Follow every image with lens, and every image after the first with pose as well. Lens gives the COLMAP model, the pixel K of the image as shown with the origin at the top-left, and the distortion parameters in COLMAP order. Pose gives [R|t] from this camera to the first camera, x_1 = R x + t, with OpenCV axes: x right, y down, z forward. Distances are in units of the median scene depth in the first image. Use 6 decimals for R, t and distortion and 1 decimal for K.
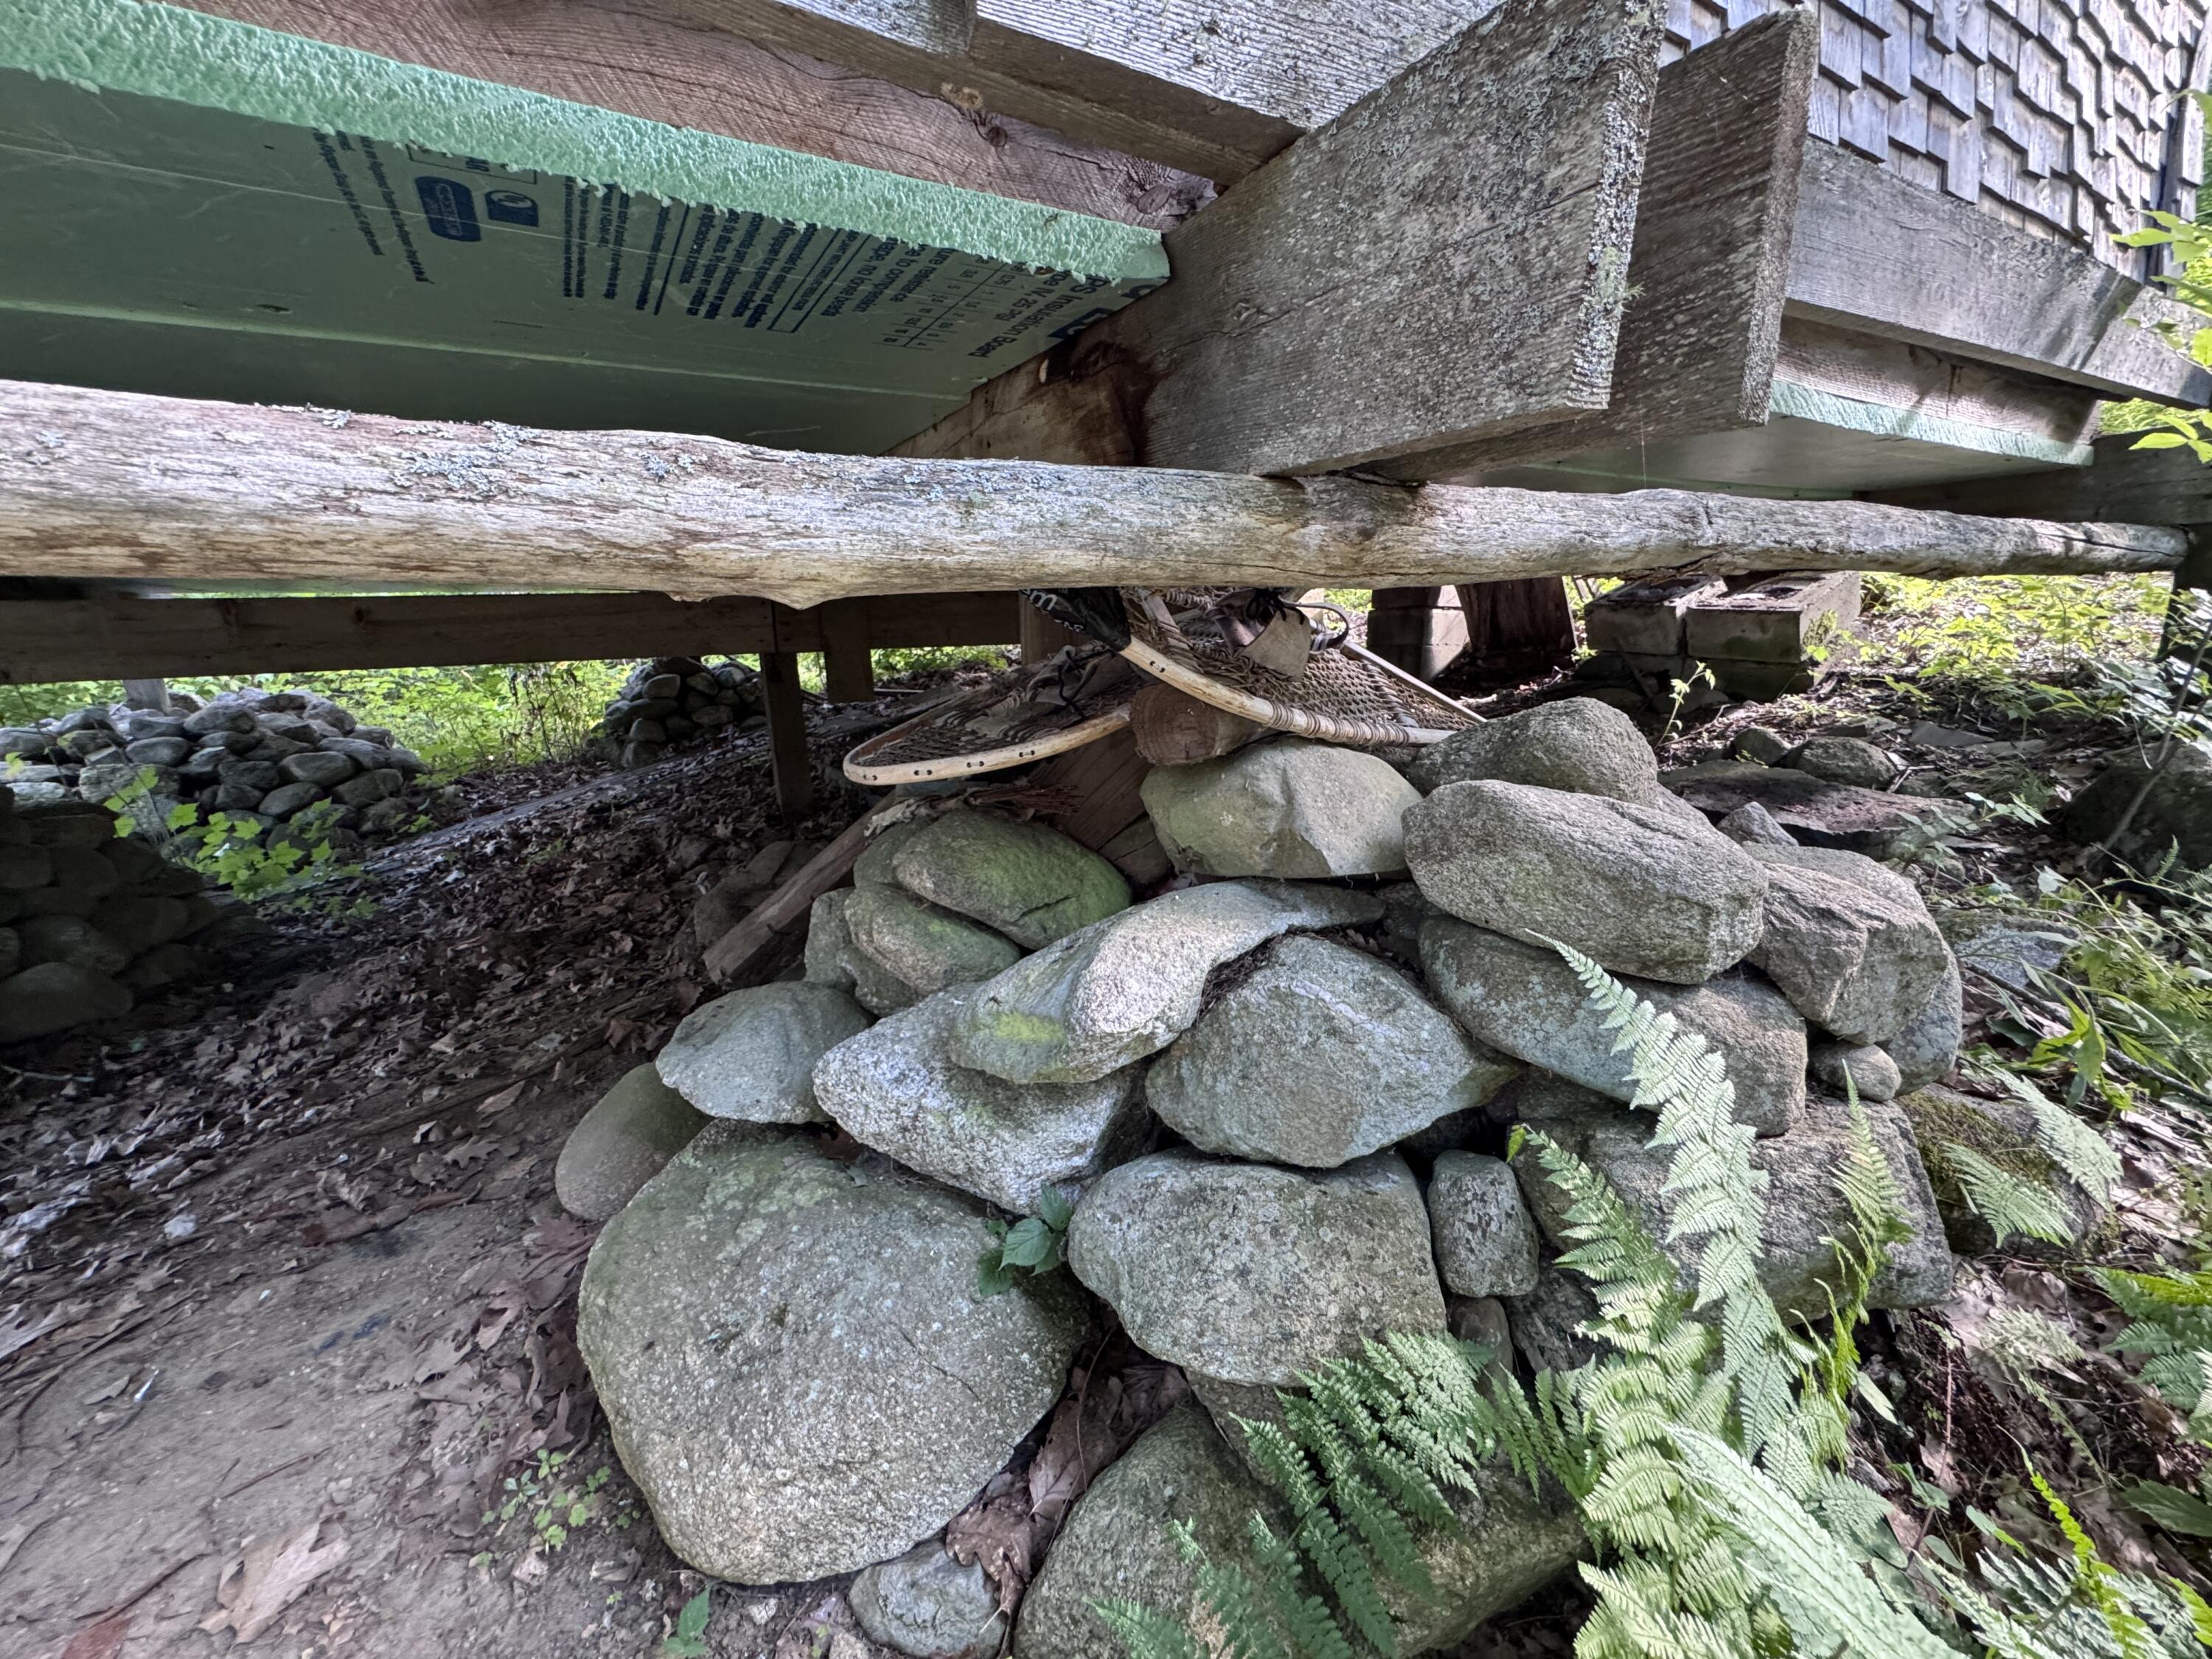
lens RADIAL K [[886.8, 0, 1108.4], [0, 886.8, 828.9], [0, 0, 1]] dist [-0.002600, 0.000233]
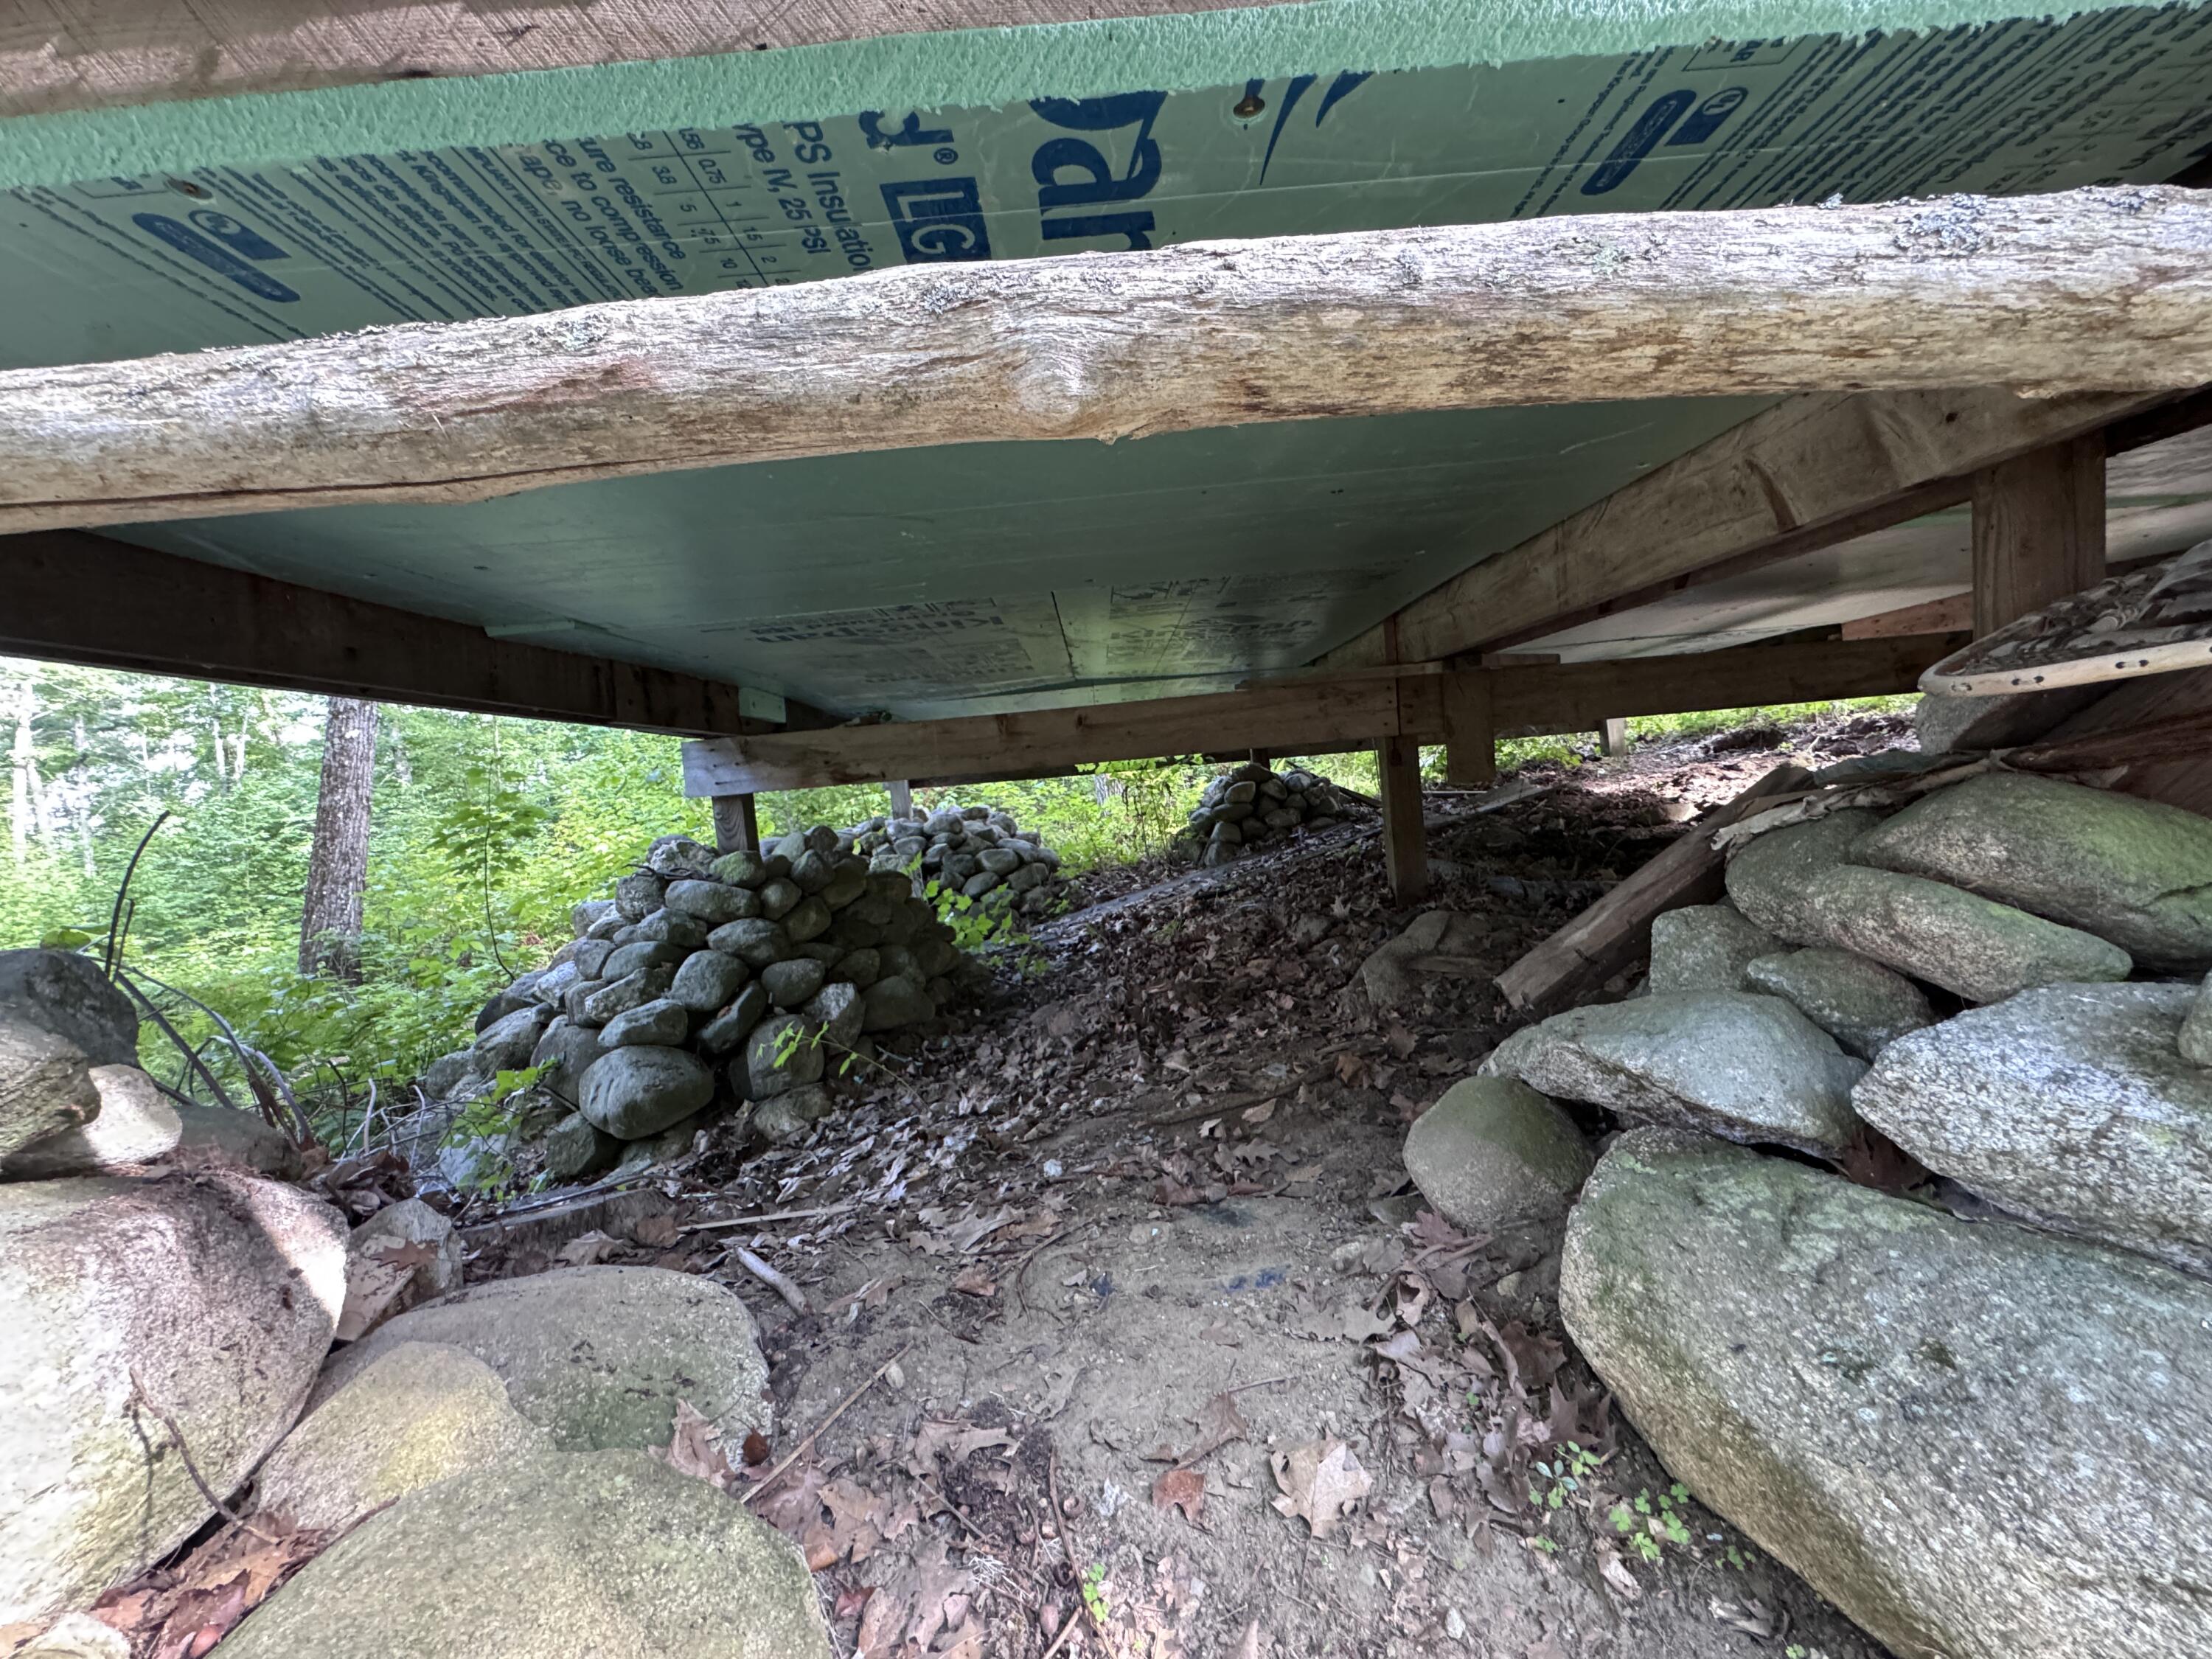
lens RADIAL K [[886.8, 0, 1101.0], [0, 886.8, 830.2], [0, 0, 1]] dist [-0.002600, 0.000233]
pose [[0.857541, -0.016879, -0.514138, -0.225596], [-0.056328, 0.990371, -0.126465, 0.087979], [0.511322, 0.137409, 0.848333, -0.038246]]
